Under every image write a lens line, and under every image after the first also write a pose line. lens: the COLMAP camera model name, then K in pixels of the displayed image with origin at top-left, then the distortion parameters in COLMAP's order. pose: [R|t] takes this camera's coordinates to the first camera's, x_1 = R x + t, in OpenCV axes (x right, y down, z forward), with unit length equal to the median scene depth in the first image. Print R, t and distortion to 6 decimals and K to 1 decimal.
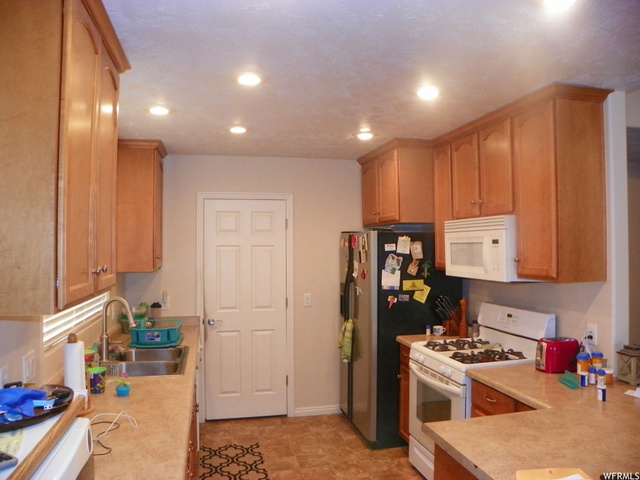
lens RADIAL K [[488.5, 0, 320.1], [0, 488.5, 241.0], [0, 0, 1]] dist [-0.139313, 0.074937]
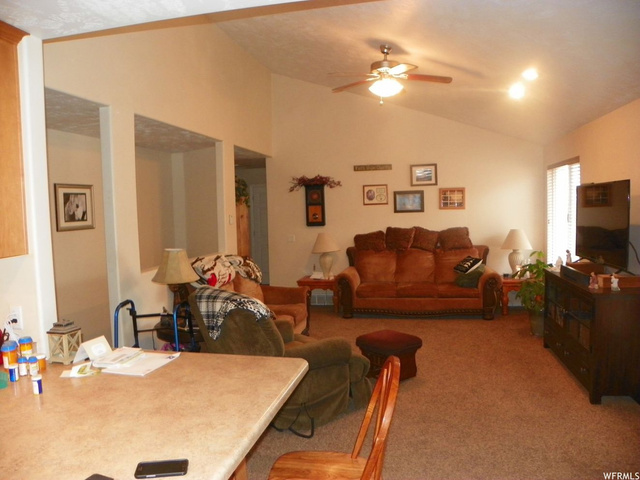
lens RADIAL K [[488.5, 0, 317.3], [0, 488.5, 245.4], [0, 0, 1]] dist [-0.139313, 0.074937]
pose [[0.433069, -0.076510, 0.898108, 0.043107], [0.014178, 0.996846, 0.078085, 0.005876], [-0.901249, -0.021083, 0.432788, 0.092173]]
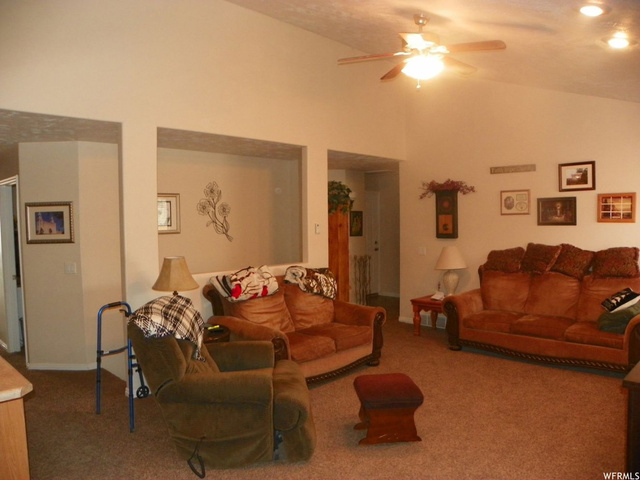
lens RADIAL K [[488.5, 0, 315.4], [0, 488.5, 244.1], [0, 0, 1]] dist [-0.139313, 0.074937]
pose [[0.845221, -0.034224, 0.533320, 0.550349], [0.003155, 0.998250, 0.059058, 0.000356], [-0.534408, -0.048234, 0.843849, -0.245656]]
